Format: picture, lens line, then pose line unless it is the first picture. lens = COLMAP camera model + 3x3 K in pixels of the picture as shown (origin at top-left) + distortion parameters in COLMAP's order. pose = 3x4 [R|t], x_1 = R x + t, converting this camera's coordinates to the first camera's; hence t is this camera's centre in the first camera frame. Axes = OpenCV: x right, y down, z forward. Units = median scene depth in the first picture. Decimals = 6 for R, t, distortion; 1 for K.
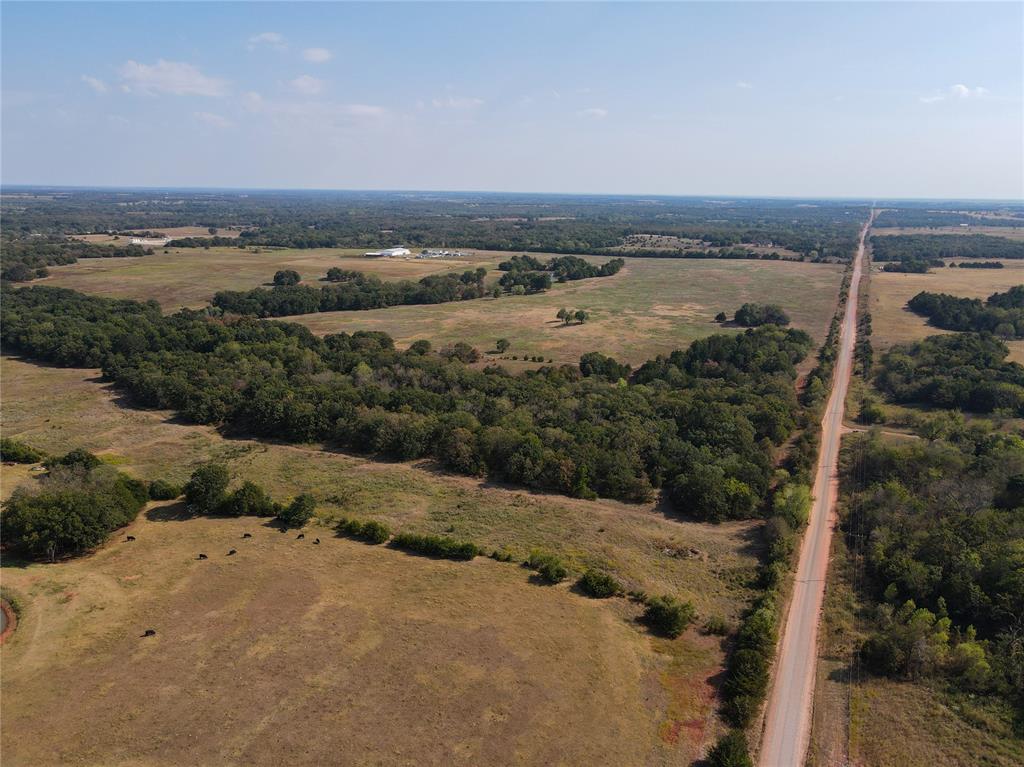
lens RADIAL K [[752.4, 0, 512.0], [0, 752.4, 383.5], [0, 0, 1]] dist [-0.002129, 0.028830]
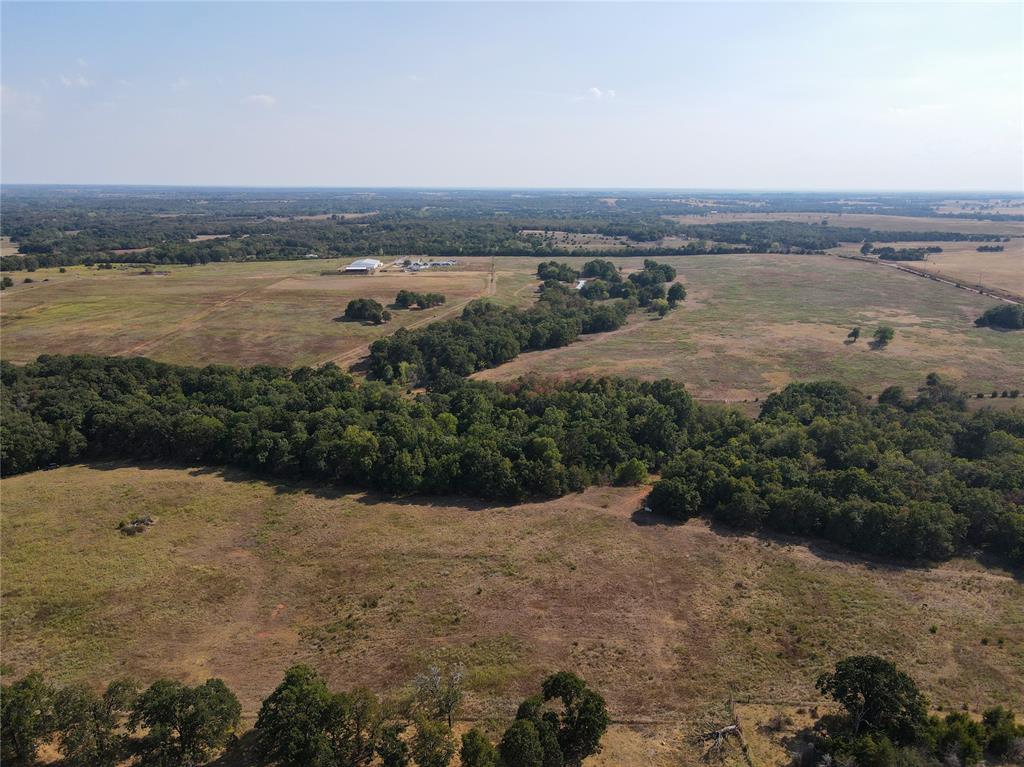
lens RADIAL K [[752.4, 0, 512.0], [0, 752.4, 383.5], [0, 0, 1]] dist [-0.002129, 0.028830]
pose [[0.915209, -0.111973, 0.387110, -0.599508], [0.107869, 0.993637, 0.032388, -0.098449], [-0.388273, 0.012115, 0.921465, 0.338202]]
